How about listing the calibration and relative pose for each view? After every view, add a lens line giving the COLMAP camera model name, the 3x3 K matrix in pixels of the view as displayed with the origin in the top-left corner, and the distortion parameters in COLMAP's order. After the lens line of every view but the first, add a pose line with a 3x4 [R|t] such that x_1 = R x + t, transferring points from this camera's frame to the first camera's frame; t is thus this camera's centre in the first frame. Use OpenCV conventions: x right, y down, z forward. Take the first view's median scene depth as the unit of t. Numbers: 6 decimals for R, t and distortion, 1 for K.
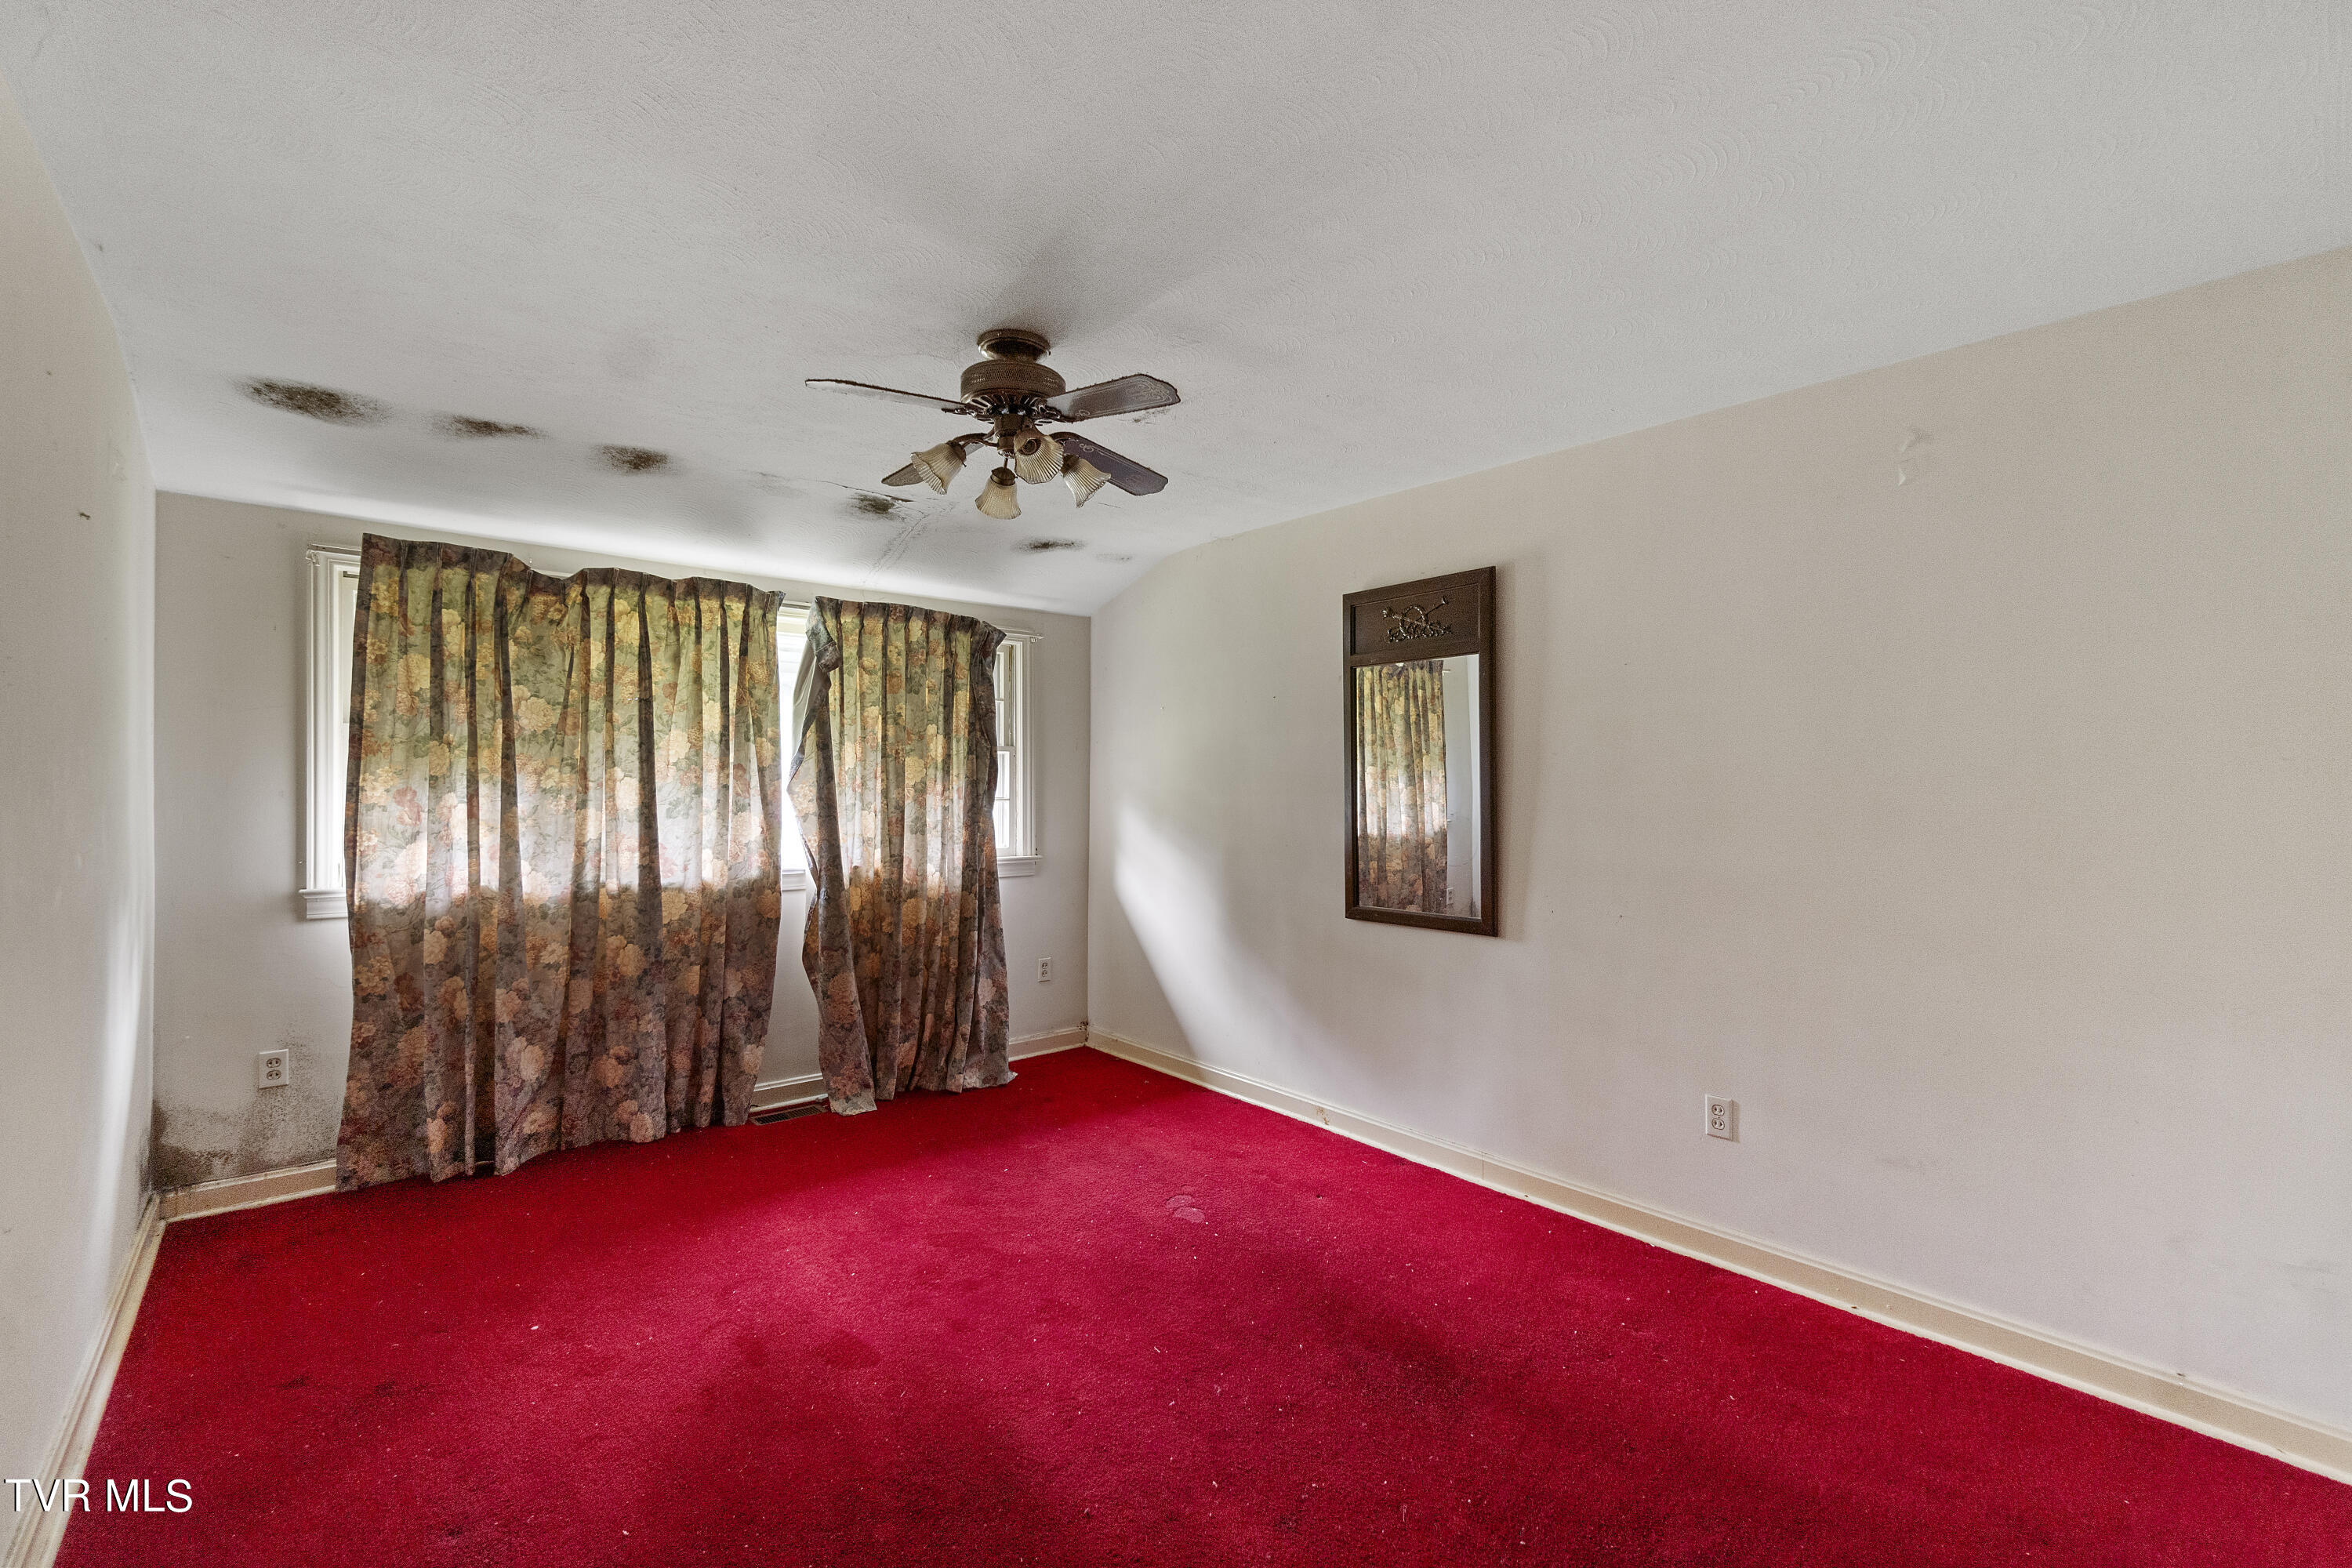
lens RADIAL K [[1015.8, 0, 1176.0], [0, 1015.8, 784.0], [0, 0, 1]] dist [0.001887, 0.000848]
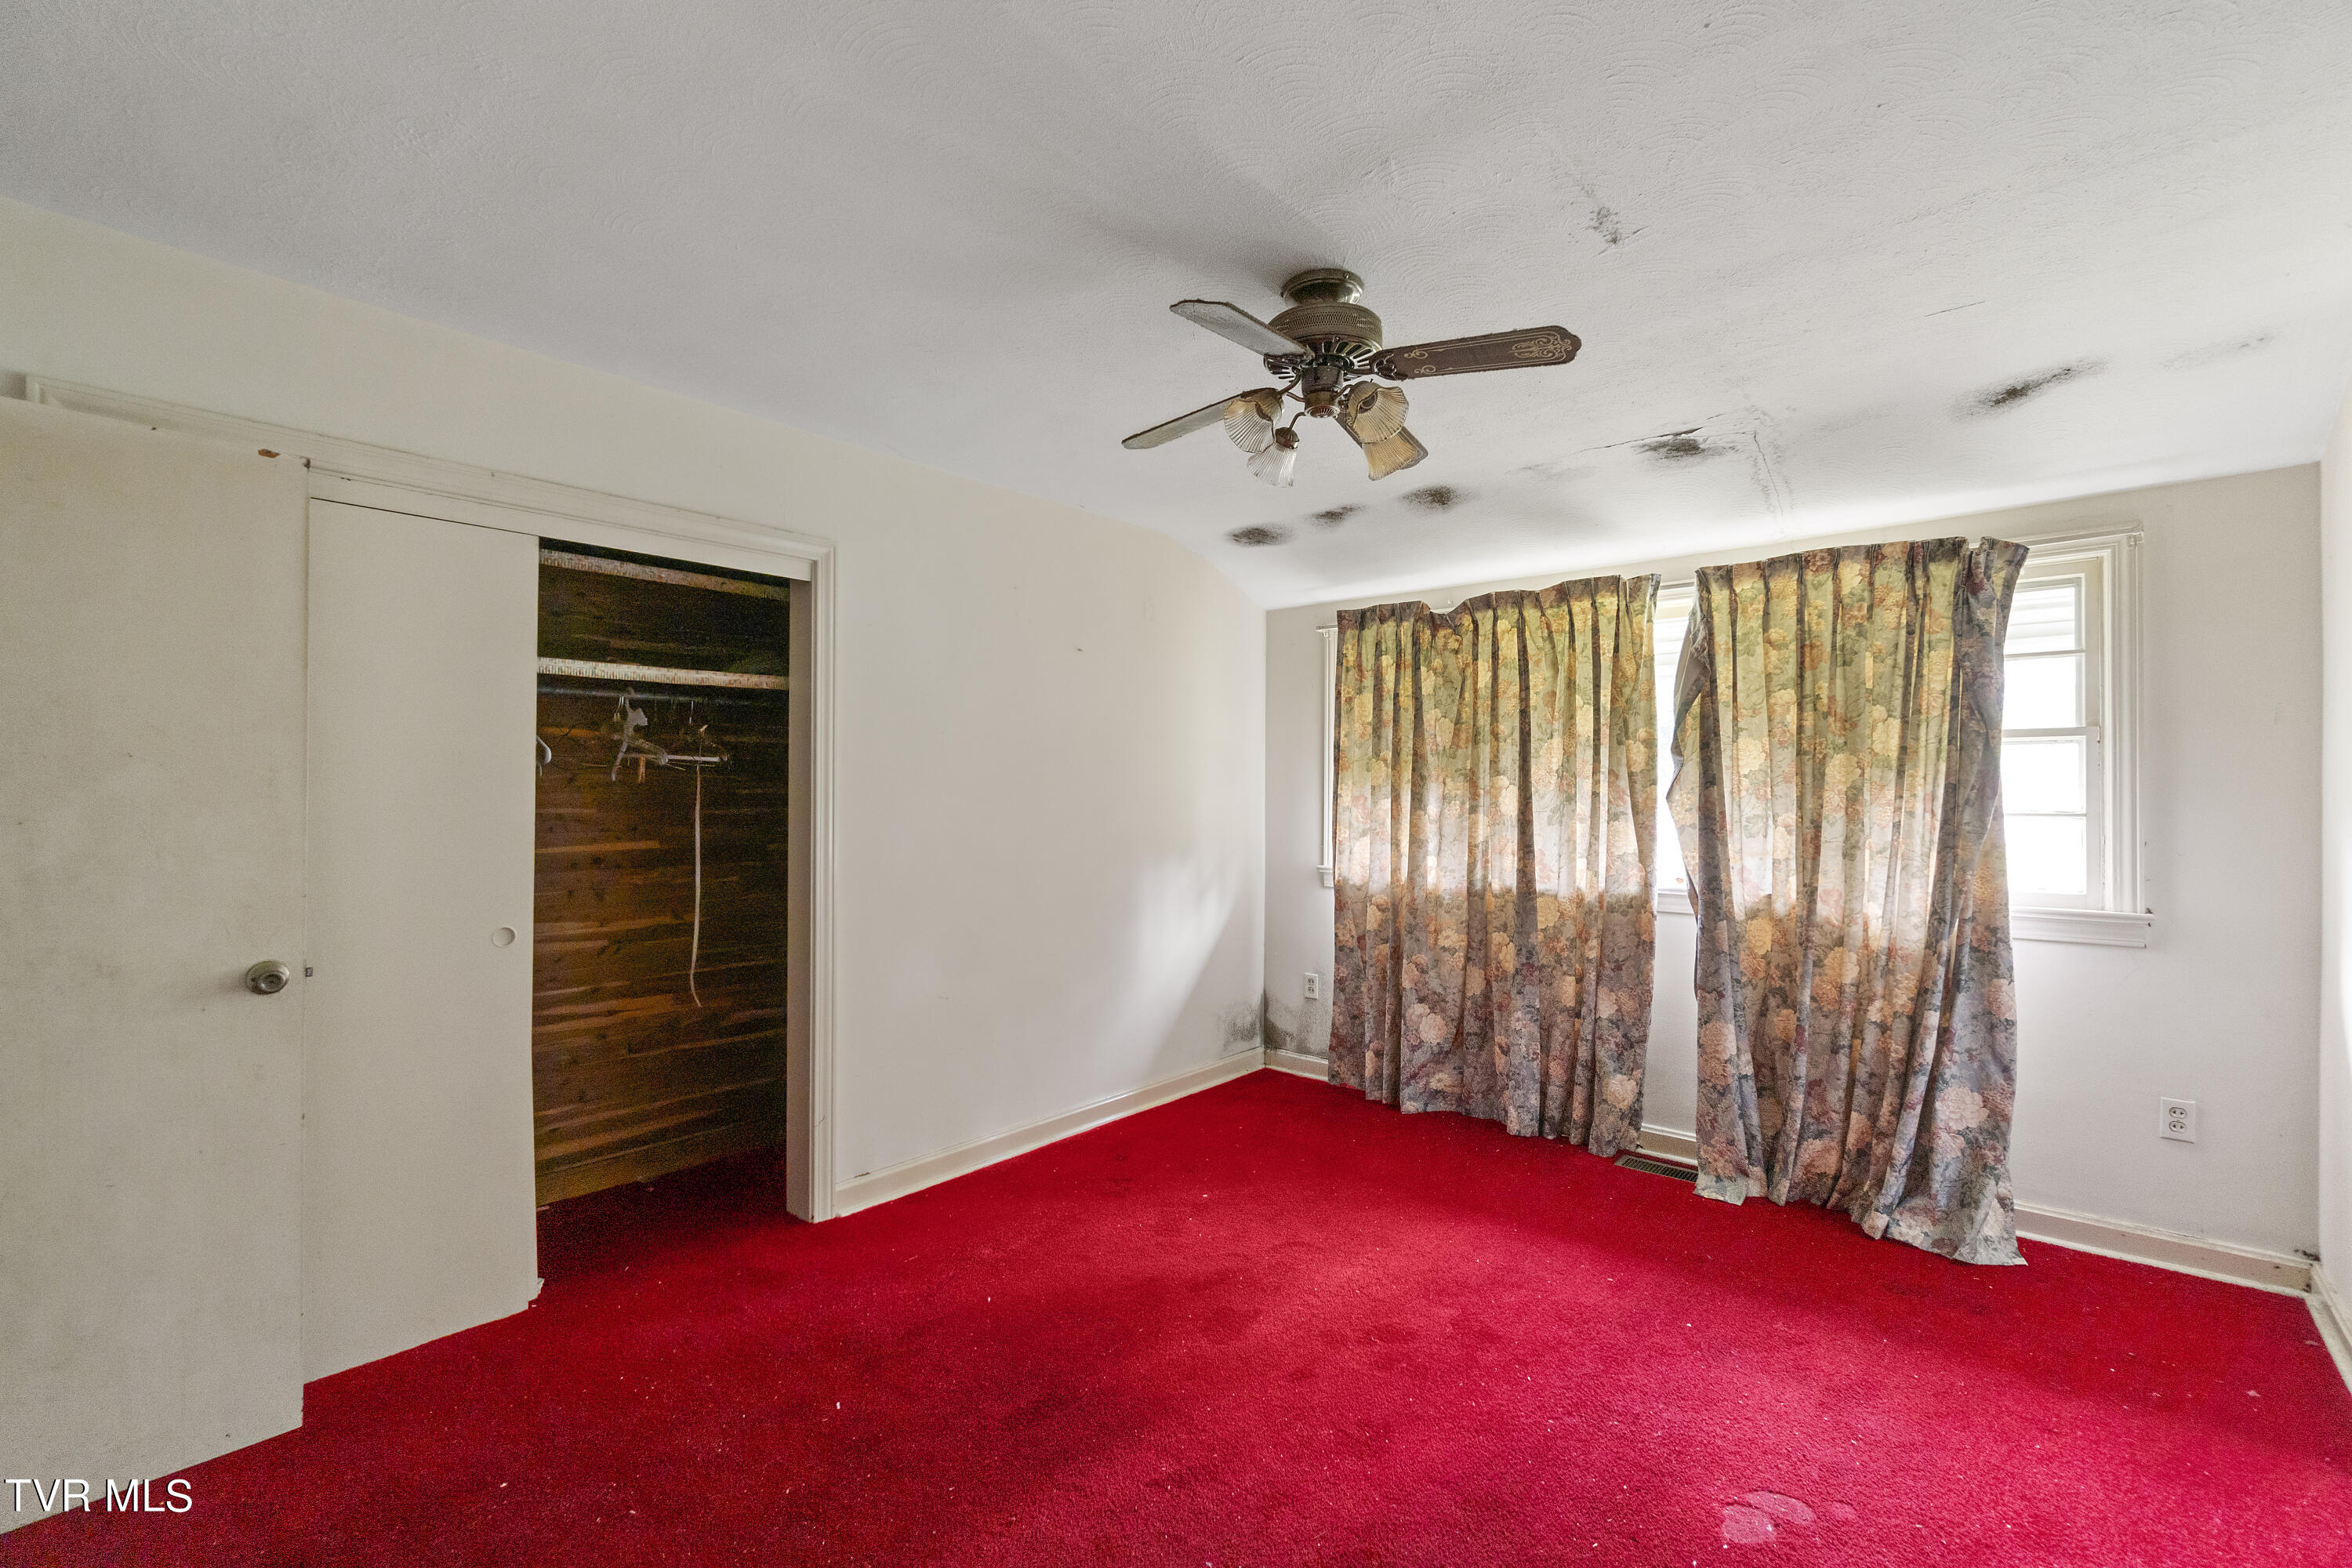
lens RADIAL K [[1015.8, 0, 1176.0], [0, 1015.8, 784.0], [0, 0, 1]] dist [0.001887, 0.000848]
pose [[0.161530, -0.011574, -0.986800, 0.444460], [0.002146, 0.999933, -0.011377, 0.003494], [0.986865, -0.000280, 0.161544, 0.476272]]
